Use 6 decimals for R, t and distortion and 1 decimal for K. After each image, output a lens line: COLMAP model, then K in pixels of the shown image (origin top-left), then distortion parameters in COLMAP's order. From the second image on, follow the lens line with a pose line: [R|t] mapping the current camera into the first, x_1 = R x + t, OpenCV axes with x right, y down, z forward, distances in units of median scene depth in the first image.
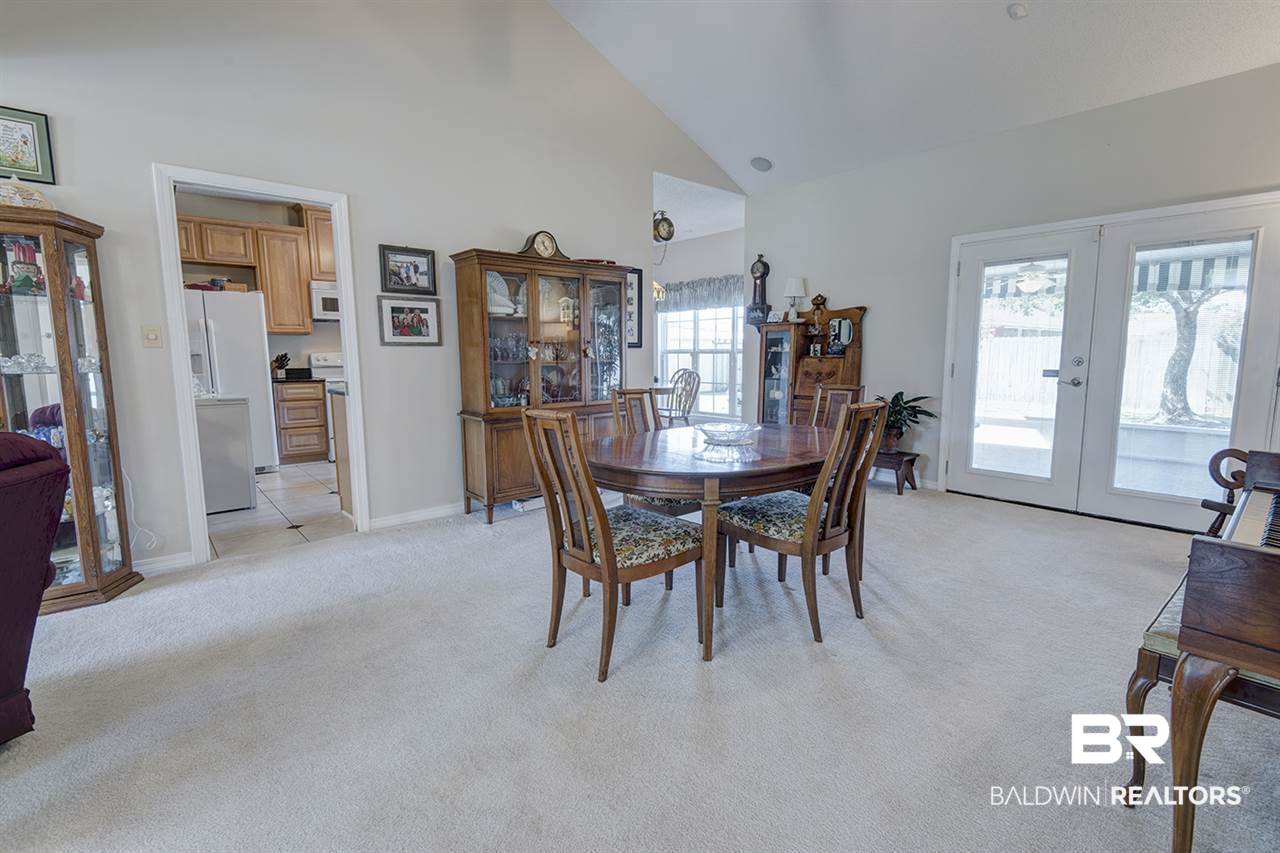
lens RADIAL K [[578.9, 0, 645.5], [0, 578.9, 425.2], [0, 0, 1]] dist [0.037593, -0.032674]
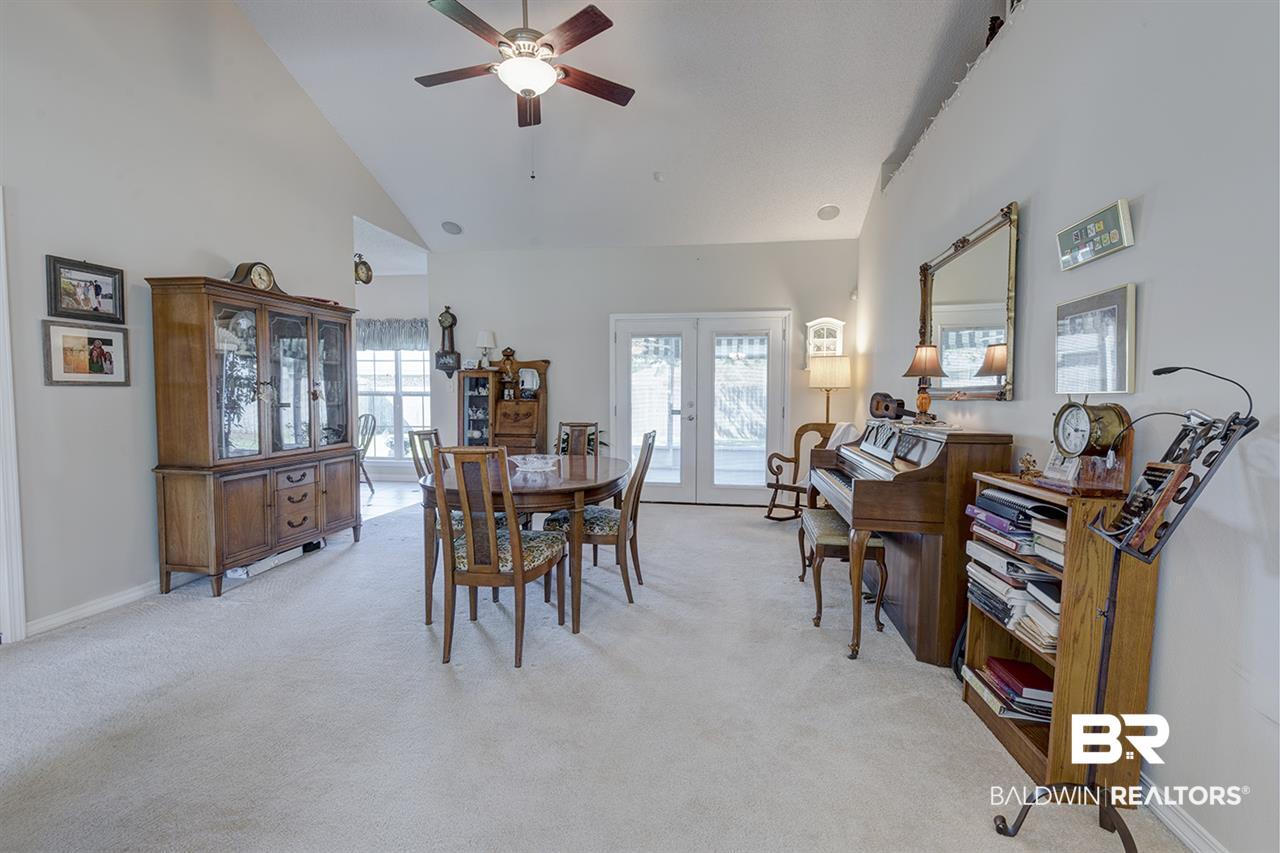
lens RADIAL K [[597.2, 0, 645.6], [0, 597.2, 426.4], [0, 0, 1]] dist [-0.001013, -0.000529]
pose [[0.748882, -0.026694, 0.662166, -0.363190], [0.072913, 0.996441, -0.042292, 0.005424], [-0.658680, 0.079952, 0.748163, -0.080465]]
